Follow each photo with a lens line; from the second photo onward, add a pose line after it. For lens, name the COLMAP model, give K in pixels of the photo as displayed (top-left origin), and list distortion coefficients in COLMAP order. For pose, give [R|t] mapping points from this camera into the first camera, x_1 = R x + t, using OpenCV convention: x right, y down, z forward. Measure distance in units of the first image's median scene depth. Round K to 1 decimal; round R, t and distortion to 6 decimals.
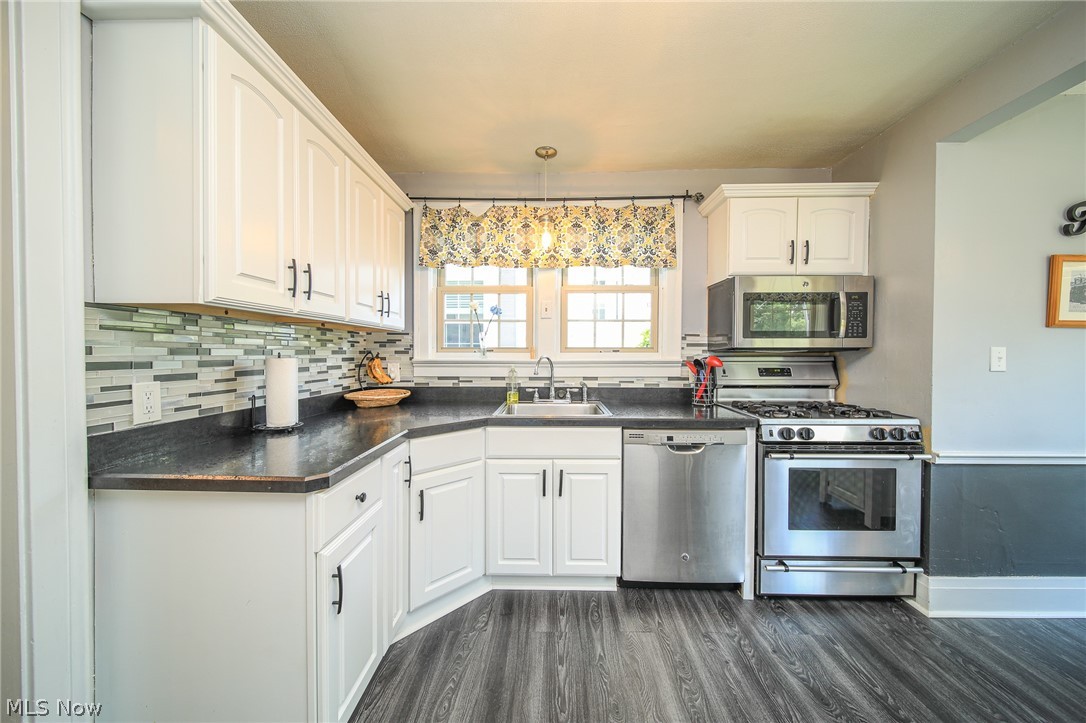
lens RADIAL K [[382.1, 0, 542.6], [0, 382.1, 357.7], [0, 0, 1]] dist [-0.000679, -0.000985]
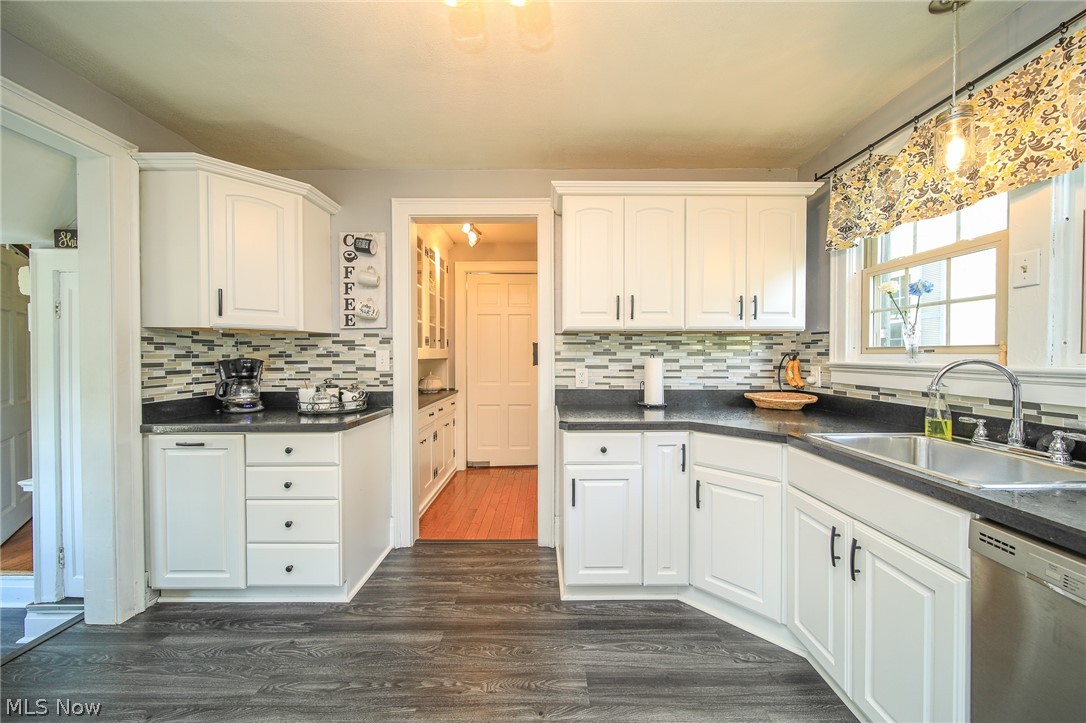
lens RADIAL K [[382.1, 0, 544.0], [0, 382.1, 358.1], [0, 0, 1]] dist [-0.000679, -0.000985]
pose [[0.025465, 0.007764, -0.999646, 0.523546], [-0.014483, 0.999868, 0.007397, -0.002384], [0.999571, 0.014290, 0.025574, 0.366378]]
